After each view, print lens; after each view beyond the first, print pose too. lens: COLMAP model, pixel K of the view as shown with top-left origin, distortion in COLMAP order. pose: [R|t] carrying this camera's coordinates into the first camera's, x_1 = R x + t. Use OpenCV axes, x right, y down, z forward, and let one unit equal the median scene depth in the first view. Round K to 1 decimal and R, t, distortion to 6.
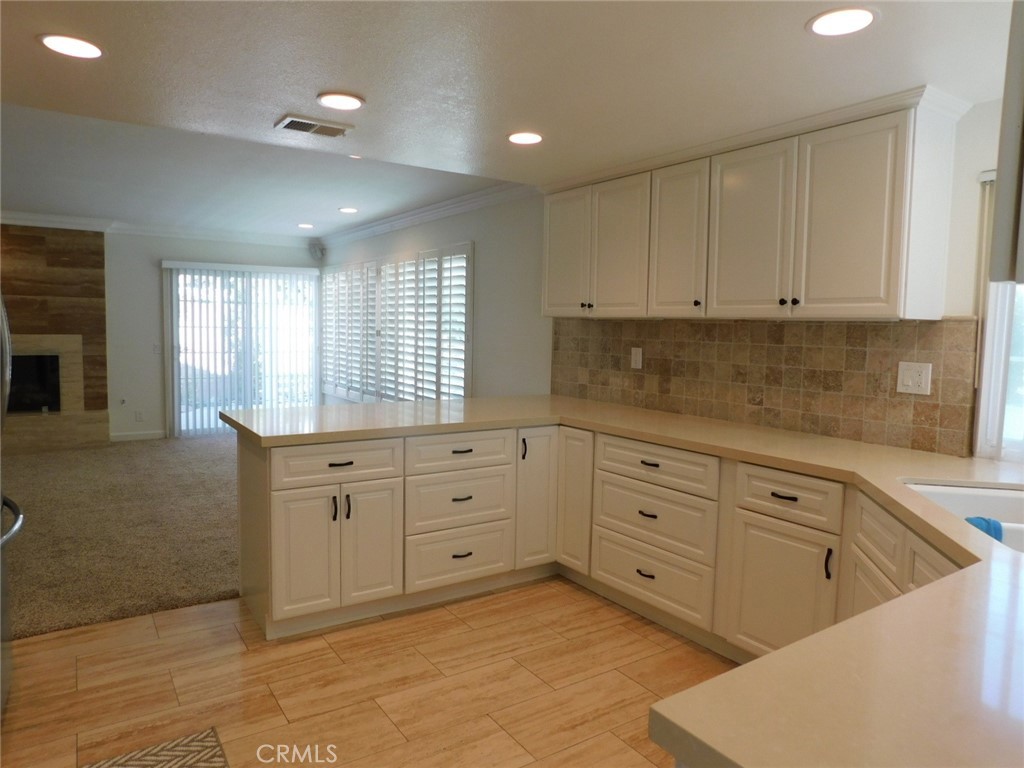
lens RADIAL K [[677.9, 0, 512.0], [0, 677.9, 381.6], [0, 0, 1]] dist [-0.066527, 0.053692]
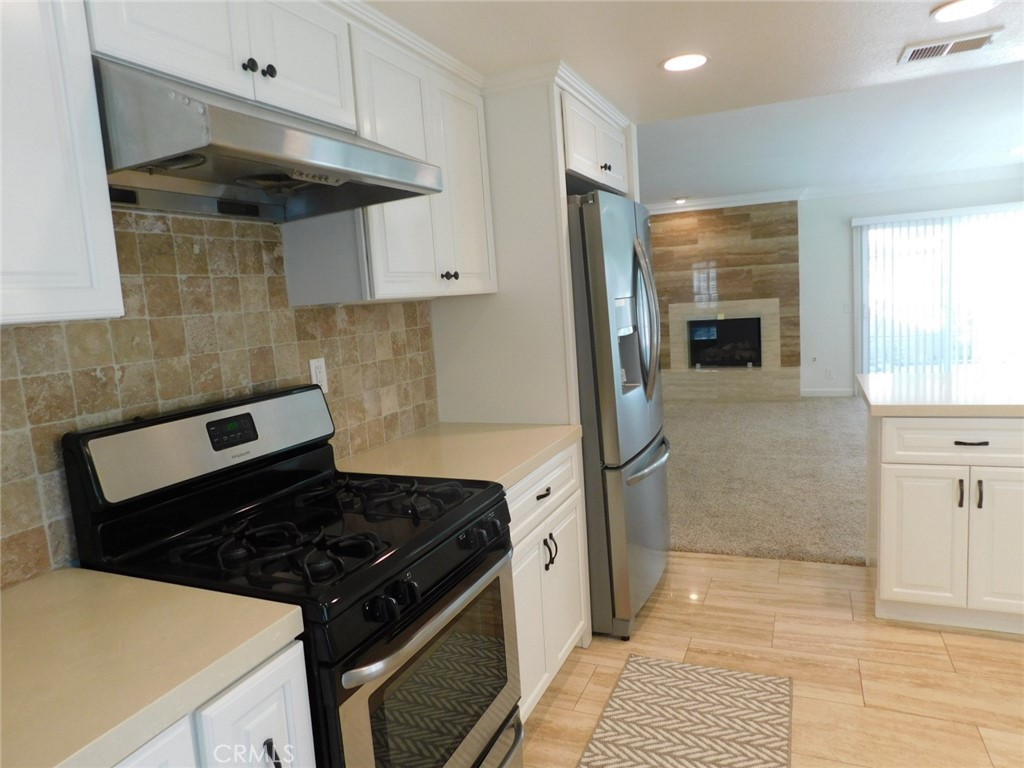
lens RADIAL K [[677.9, 0, 510.3], [0, 677.9, 381.8], [0, 0, 1]] dist [-0.066527, 0.053692]
pose [[0.536029, 0.046524, -0.842917, 0.099268], [0.010783, 0.998021, 0.061942, -0.009731], [0.844131, -0.042292, 0.534467, 0.044890]]
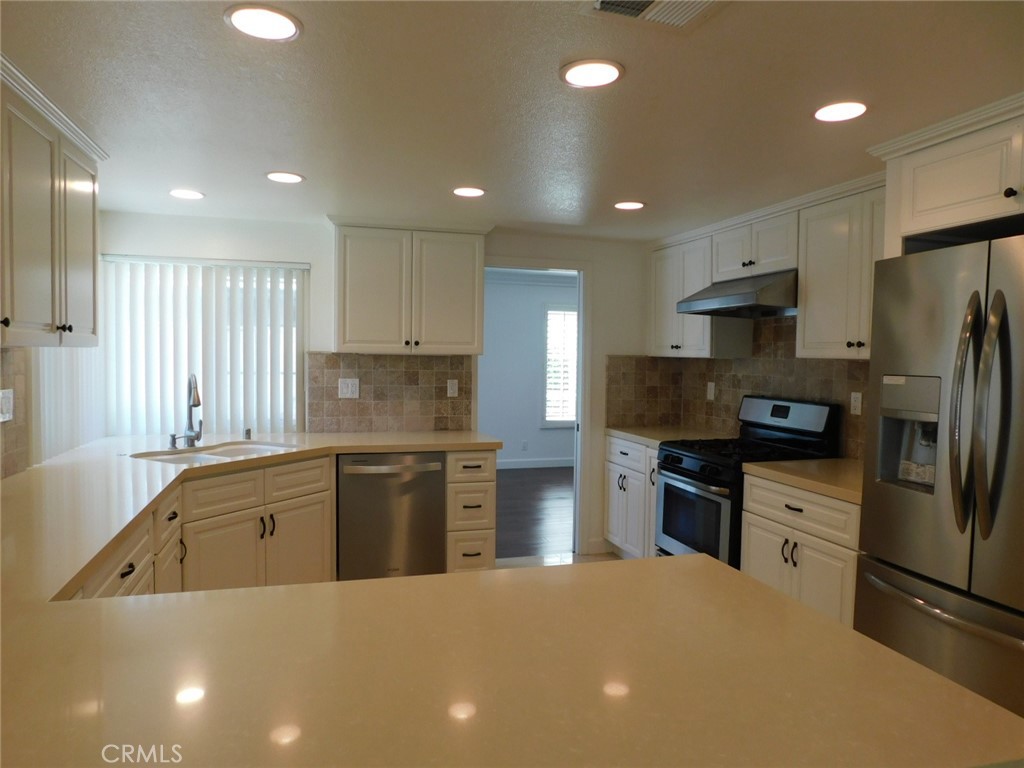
lens RADIAL K [[677.9, 0, 510.6], [0, 677.9, 386.9], [0, 0, 1]] dist [-0.066527, 0.053692]
pose [[-0.949109, -0.047254, 0.311381, -0.268075], [-0.006701, 0.991486, 0.130040, -0.108188], [-0.314875, 0.121336, -0.941346, 1.107975]]
